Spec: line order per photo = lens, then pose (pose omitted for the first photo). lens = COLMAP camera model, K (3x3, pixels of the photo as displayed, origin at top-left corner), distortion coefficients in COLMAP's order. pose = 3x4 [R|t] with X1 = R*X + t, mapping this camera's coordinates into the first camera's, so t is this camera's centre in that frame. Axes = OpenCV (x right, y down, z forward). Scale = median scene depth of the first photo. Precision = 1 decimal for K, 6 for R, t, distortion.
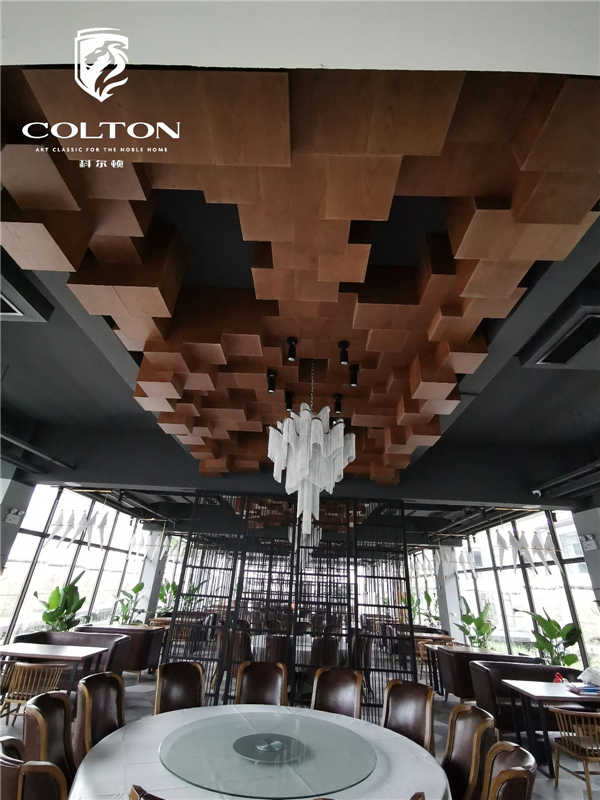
lens RADIAL K [[366.3, 0, 300.0], [0, 366.3, 400.0], [0, 0, 1]] dist [0.001118, 0.000235]
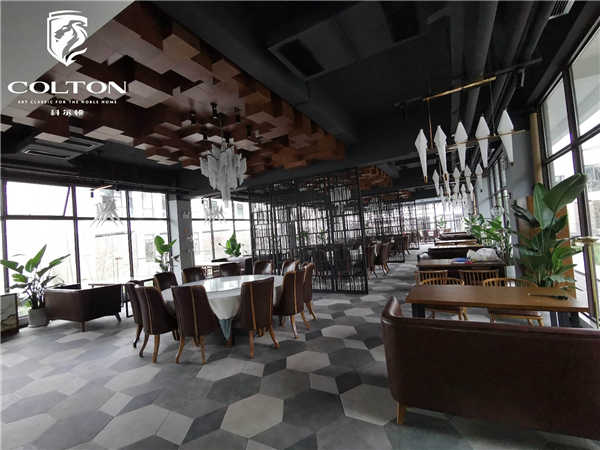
lens RADIAL K [[274.7, 0, 300.0], [0, 274.7, 225.0], [0, 0, 1]] dist [0.001118, 0.000235]
pose [[0.868227, -0.136016, -0.477160, 0.557595], [0.330061, 0.876372, 0.350758, 0.016111], [0.370462, -0.462029, 0.805783, -0.098136]]
